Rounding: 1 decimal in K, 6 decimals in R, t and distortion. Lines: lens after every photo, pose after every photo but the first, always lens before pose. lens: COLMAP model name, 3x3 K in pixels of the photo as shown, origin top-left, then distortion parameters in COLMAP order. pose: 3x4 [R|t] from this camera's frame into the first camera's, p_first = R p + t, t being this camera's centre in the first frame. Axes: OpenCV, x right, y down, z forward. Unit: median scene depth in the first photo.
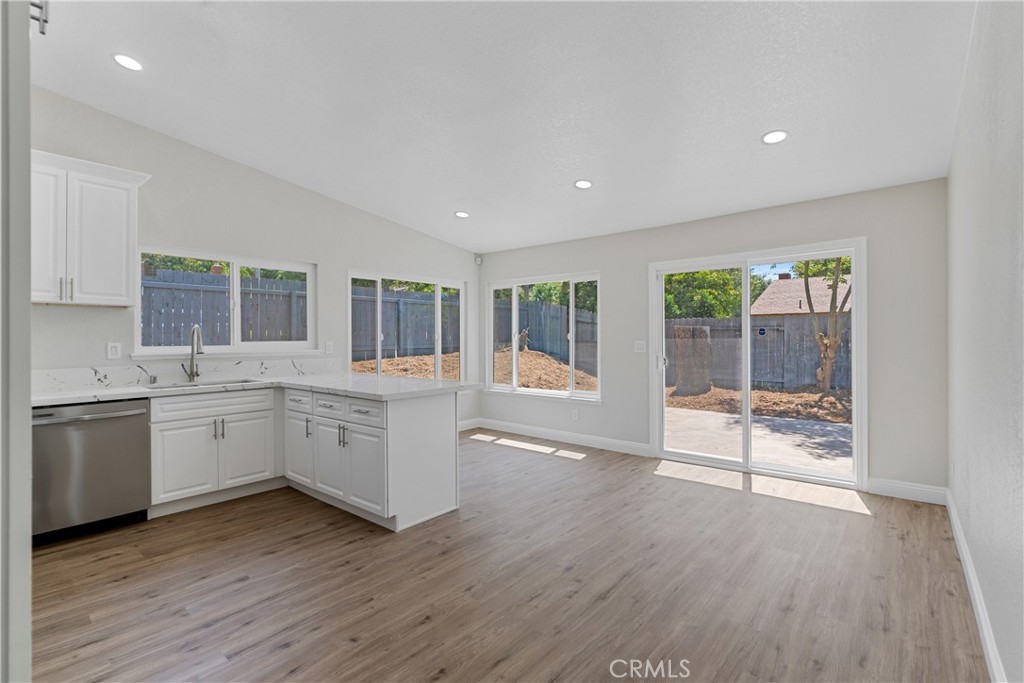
lens RADIAL K [[465.9, 0, 511.8], [0, 465.9, 338.2], [0, 0, 1]] dist [-0.001546, 0.001063]
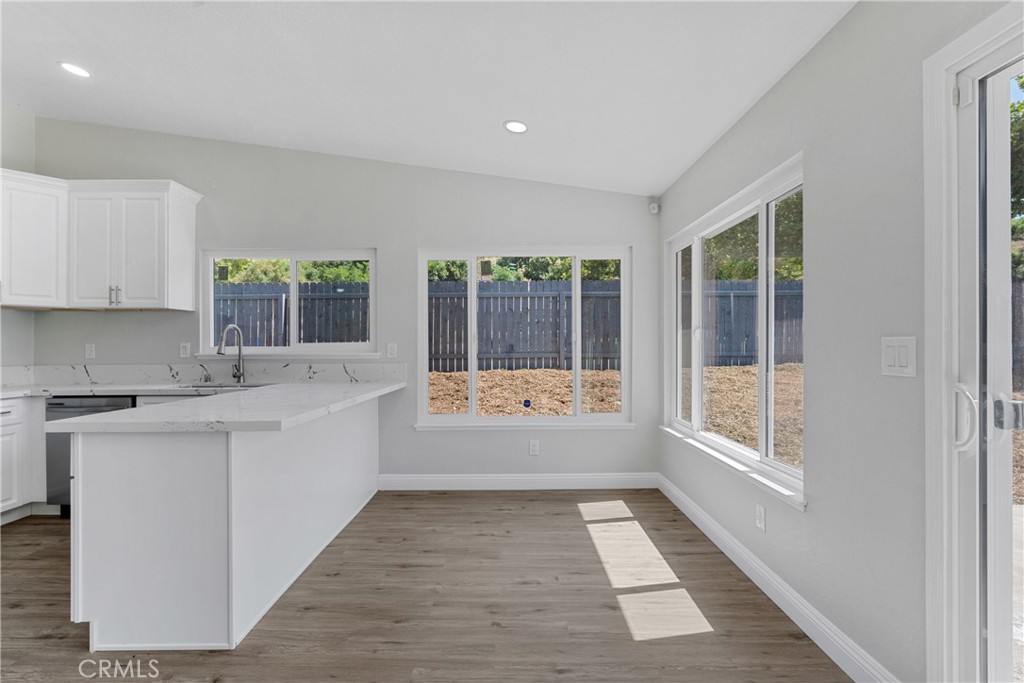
lens RADIAL K [[466.8, 0, 509.7], [0, 466.8, 347.1], [0, 0, 1]] dist [-0.001525, 0.000231]
pose [[0.646959, 0.002747, -0.762520, 0.498731], [0.000650, 0.999991, 0.004154, 0.015837], [0.762525, -0.003183, 0.646951, 0.898439]]
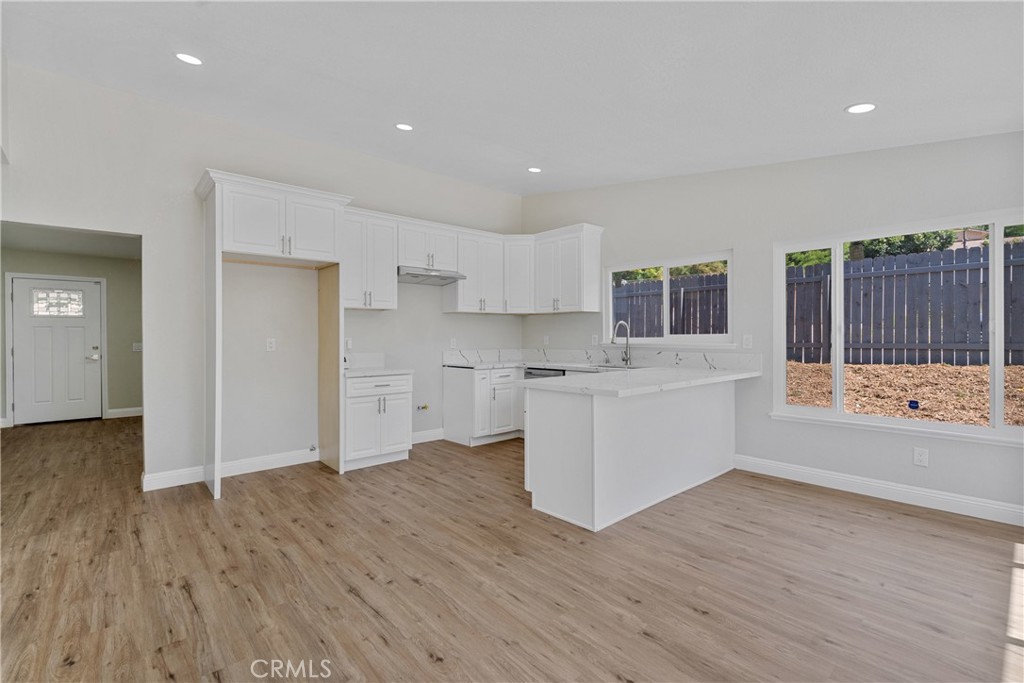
lens RADIAL K [[465.9, 0, 511.8], [0, 465.9, 338.2], [0, 0, 1]] dist [-0.001546, 0.001063]
pose [[-0.139684, 0.013331, -0.990106, 0.744653], [0.008114, 0.999891, 0.012318, -0.000823], [0.990163, -0.006313, -0.139777, 0.972376]]
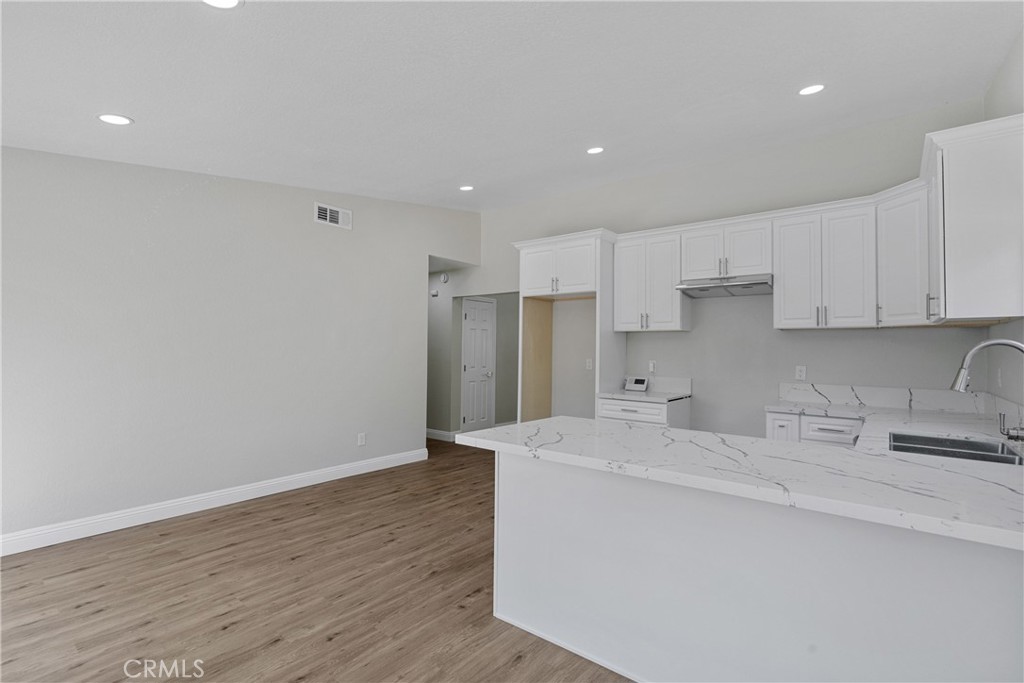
lens RADIAL K [[472.7, 0, 511.2], [0, 472.7, 338.3], [0, 0, 1]] dist [-0.001421, 0.000670]
pose [[-0.999558, -0.006977, -0.028892, -0.117099], [-0.006199, 0.999618, -0.026950, -0.013786], [0.029069, -0.026759, -0.999219, 1.688732]]
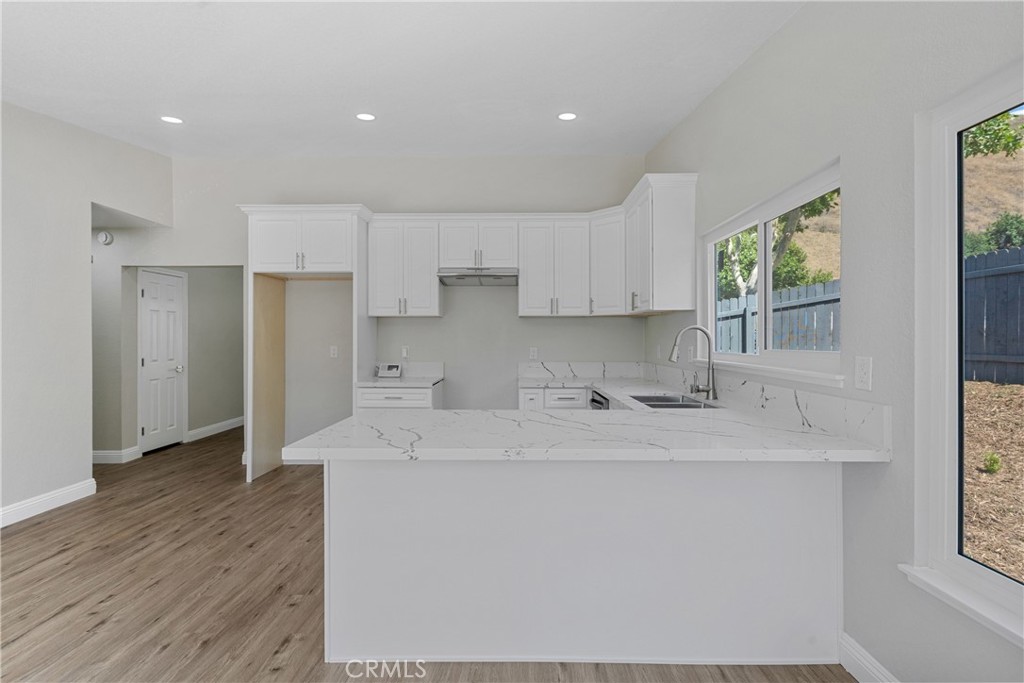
lens RADIAL K [[465.9, 0, 511.8], [0, 465.9, 338.2], [0, 0, 1]] dist [-0.001546, 0.001063]
pose [[-0.769993, 0.006696, -0.638017, 0.061902], [0.006874, 0.999974, 0.002200, -0.012326], [0.638015, -0.002692, -0.770019, 1.559195]]
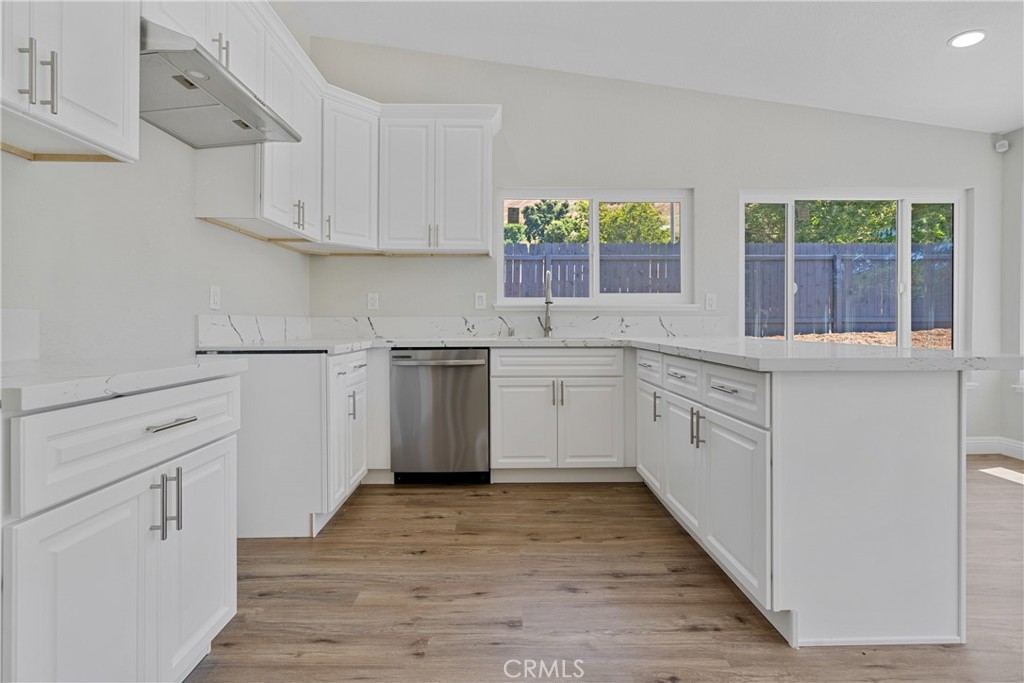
lens RADIAL K [[473.3, 0, 510.0], [0, 473.3, 322.7], [0, 0, 1]] dist [0.000228, 0.000854]
pose [[0.661093, 0.006906, -0.750272, -0.065793], [-0.003046, 0.999974, 0.006521, 0.068564], [0.750298, -0.002026, 0.661097, 0.398660]]
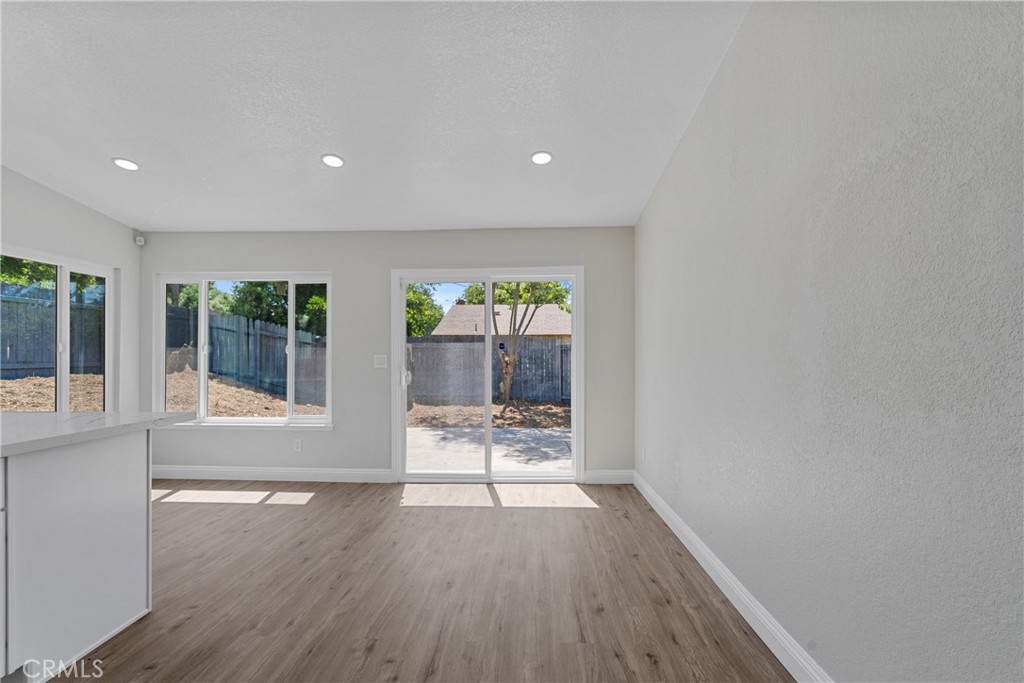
lens RADIAL K [[471.8, 0, 512.0], [0, 471.8, 353.8], [0, 0, 1]] dist [-0.002795, 0.000281]
pose [[0.786625, 0.008951, 0.617366, -0.126547], [-0.003379, 0.999942, -0.010192, 0.017893], [-0.617422, 0.005931, 0.786610, 0.186607]]
